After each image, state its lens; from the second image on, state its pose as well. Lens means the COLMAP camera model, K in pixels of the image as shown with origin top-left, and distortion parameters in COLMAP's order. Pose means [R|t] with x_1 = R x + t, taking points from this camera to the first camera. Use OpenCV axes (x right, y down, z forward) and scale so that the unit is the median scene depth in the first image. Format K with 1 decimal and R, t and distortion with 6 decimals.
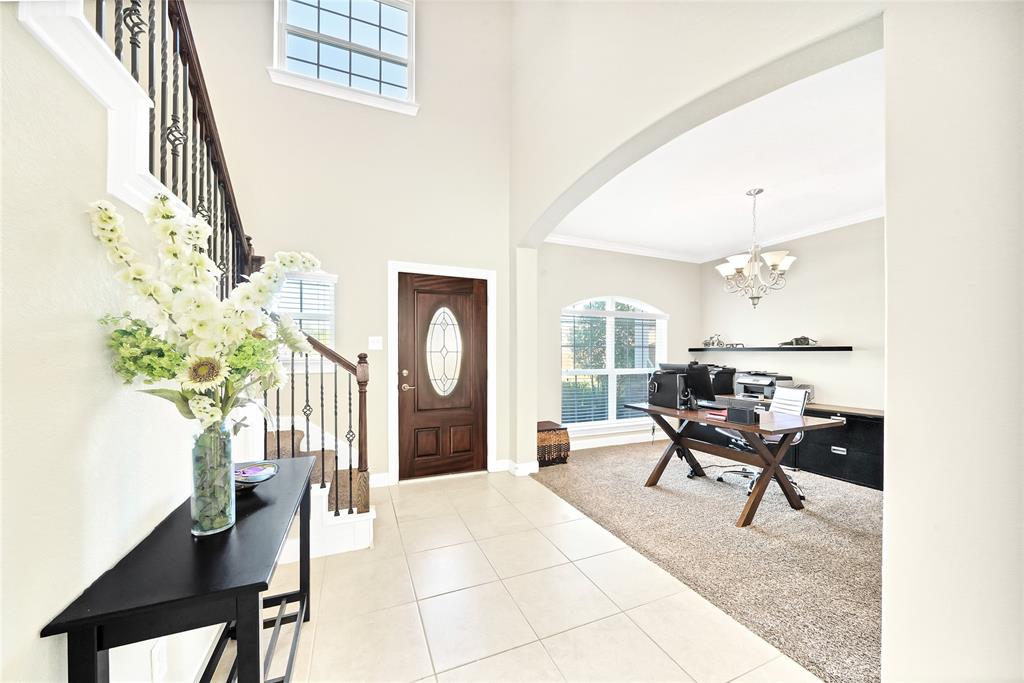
lens RADIAL K [[372.2, 0, 509.5], [0, 372.2, 354.5], [0, 0, 1]] dist [-0.000306, -0.000009]
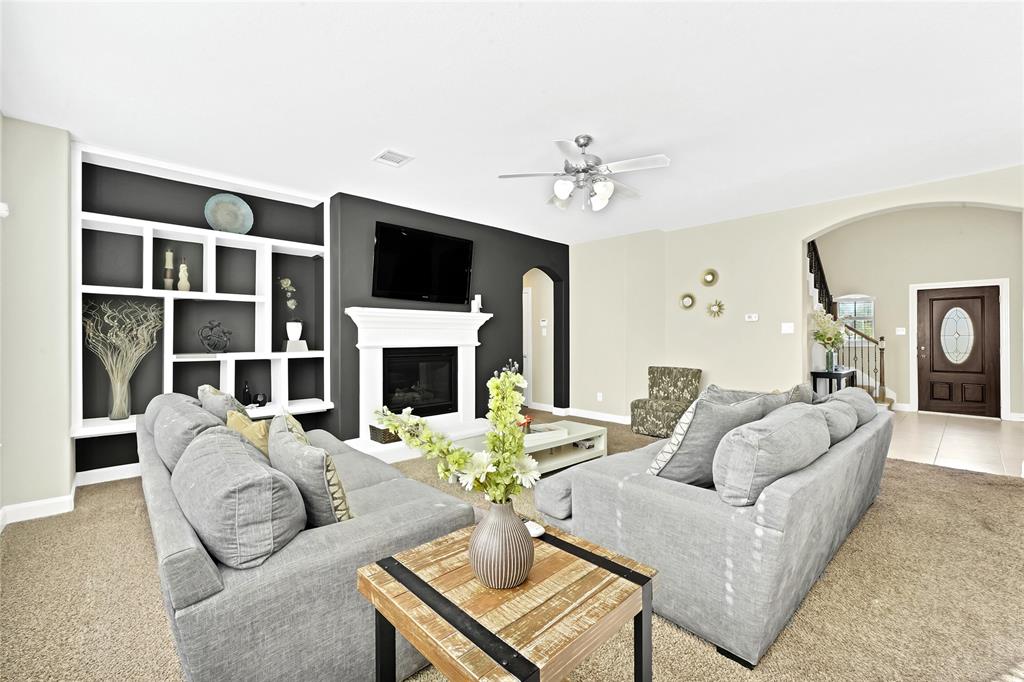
lens RADIAL K [[426.4, 0, 508.5], [0, 426.4, 340.6], [0, 0, 1]] dist [0.001226, 0.000272]
pose [[0.350465, 0.005534, -0.936560, 0.893003], [-0.004213, 0.999982, 0.004332, 0.015047], [0.936567, 0.002428, 0.350481, -1.476605]]
